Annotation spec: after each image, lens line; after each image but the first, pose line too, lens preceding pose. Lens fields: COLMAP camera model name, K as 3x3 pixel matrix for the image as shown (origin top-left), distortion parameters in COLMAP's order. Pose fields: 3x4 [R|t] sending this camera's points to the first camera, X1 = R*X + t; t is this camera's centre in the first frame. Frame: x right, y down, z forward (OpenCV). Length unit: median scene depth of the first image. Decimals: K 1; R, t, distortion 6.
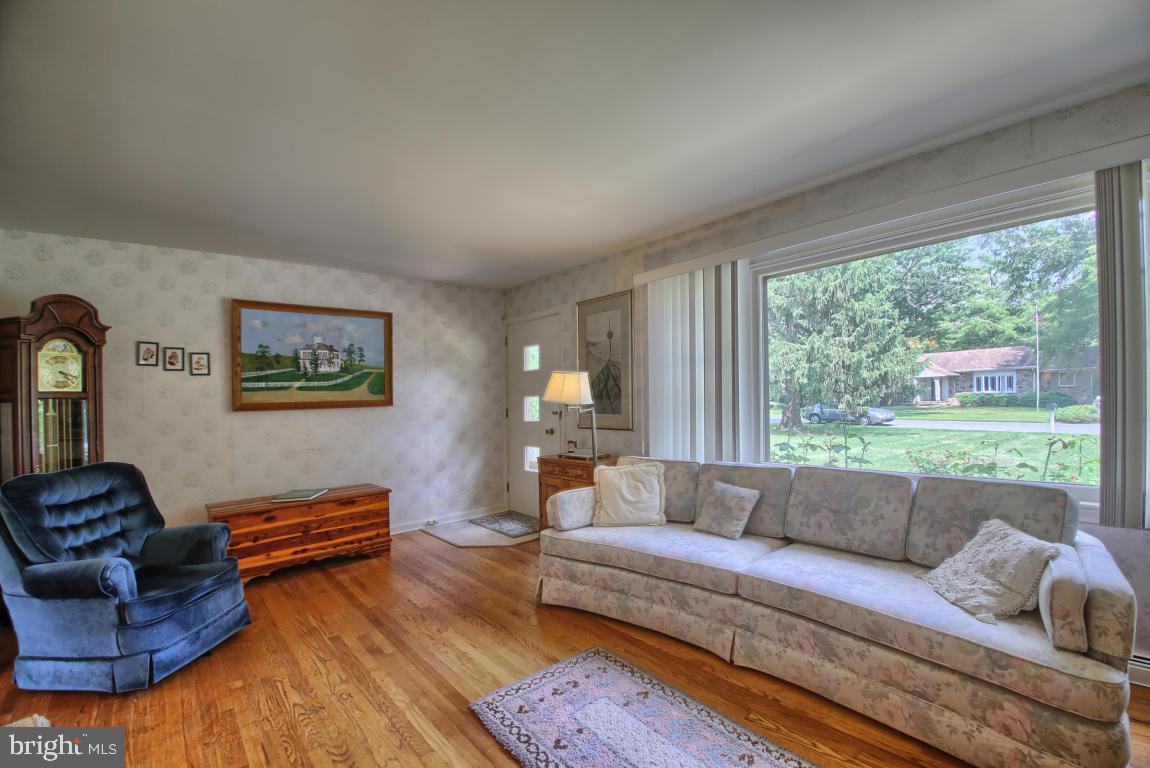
lens RADIAL K [[492.4, 0, 575.0], [0, 492.4, 384.0], [0, 0, 1]] dist [-0.036362, -0.007712]
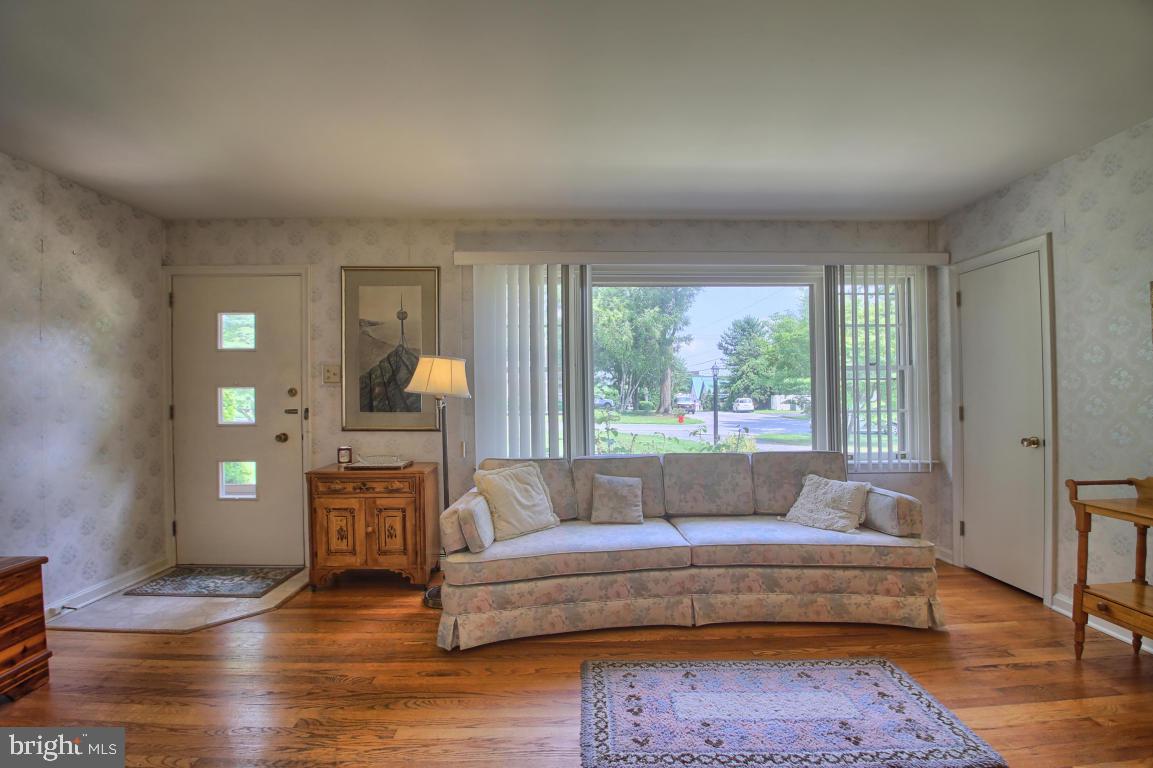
lens RADIAL K [[528.2, 0, 575.8], [0, 528.2, 379.2], [0, 0, 1]] dist [-0.044553, -0.000850]
pose [[0.630767, 0.047052, 0.774545, -0.653395], [-0.036164, 0.998858, -0.031227, 0.036052], [-0.775129, -0.008313, 0.631748, 0.352717]]
